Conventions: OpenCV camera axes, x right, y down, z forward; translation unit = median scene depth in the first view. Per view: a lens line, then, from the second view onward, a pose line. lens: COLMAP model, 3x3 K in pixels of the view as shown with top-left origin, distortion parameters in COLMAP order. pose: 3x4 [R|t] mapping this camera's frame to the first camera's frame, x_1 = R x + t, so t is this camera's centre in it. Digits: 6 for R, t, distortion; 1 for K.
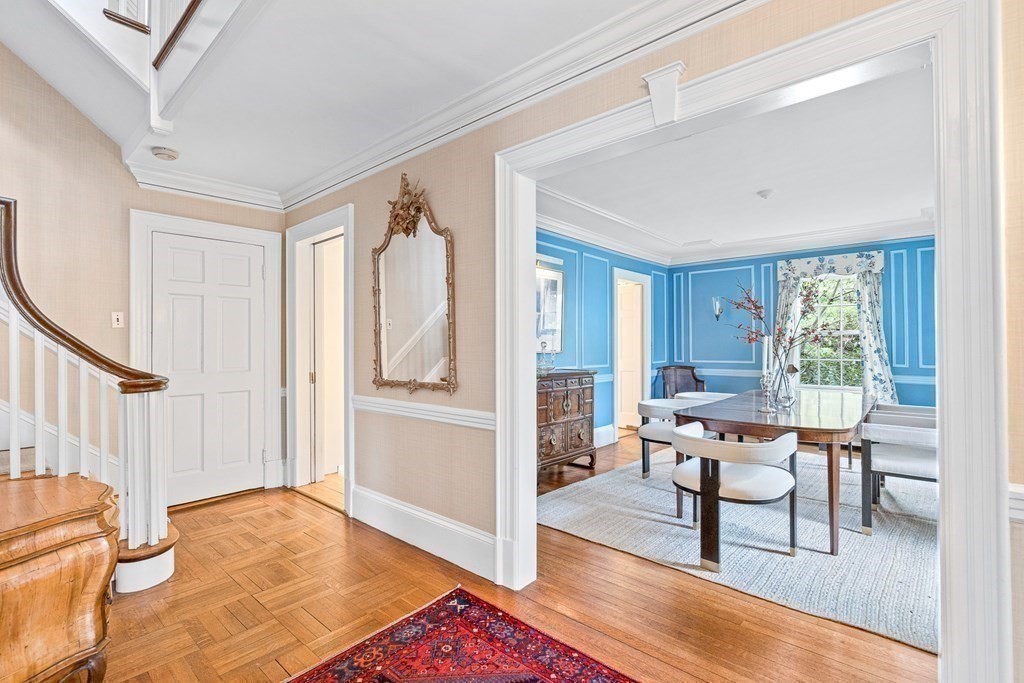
lens RADIAL K [[469.9, 0, 512.0], [0, 469.9, 341.5], [0, 0, 1]] dist [0.000269, -0.000082]
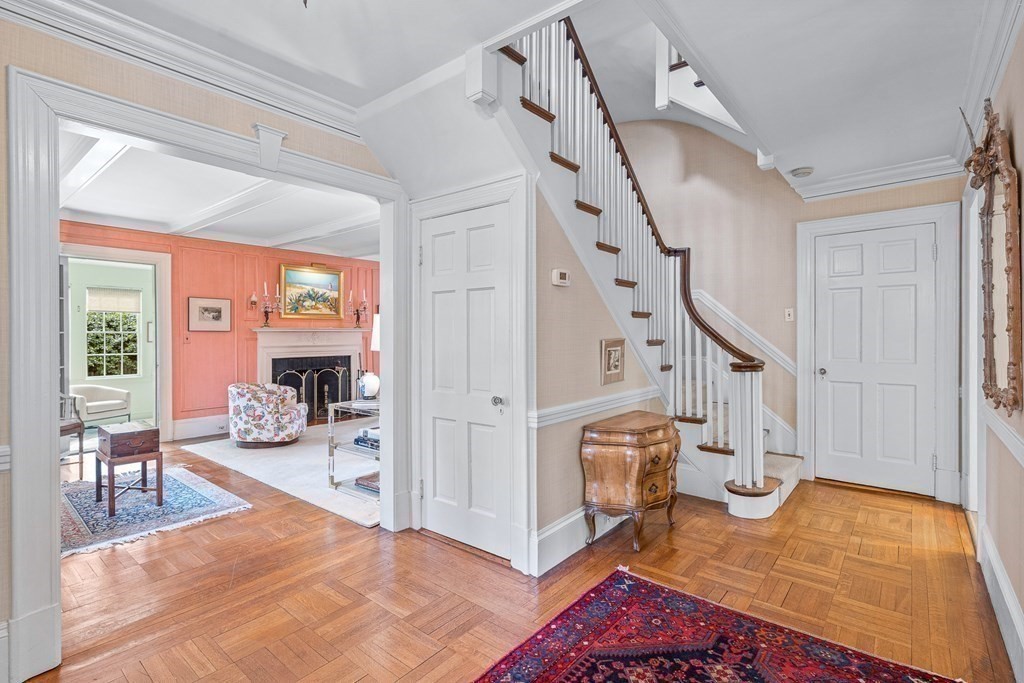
lens RADIAL K [[486.2, 0, 512.0], [0, 486.2, 341.5], [0, 0, 1]] dist [-0.002136, -0.000379]
pose [[0.029883, 0.020084, -0.999352, 0.553192], [0.009590, 0.999746, 0.020378, -0.012121], [0.999507, -0.010193, 0.029682, 0.290651]]
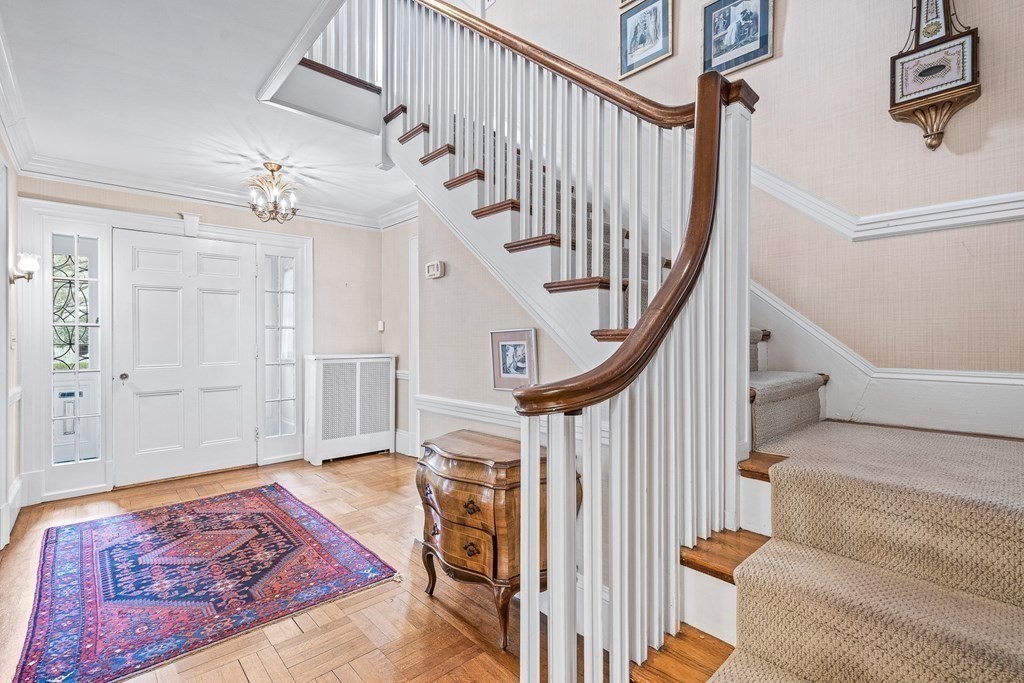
lens RADIAL K [[469.9, 0, 512.0], [0, 469.9, 341.5], [0, 0, 1]] dist [0.000269, -0.000082]
pose [[-0.993711, 0.006545, 0.111787, -0.789075], [0.006531, 0.999979, -0.000489, 0.032218], [-0.111788, 0.000244, -0.993732, 1.444258]]
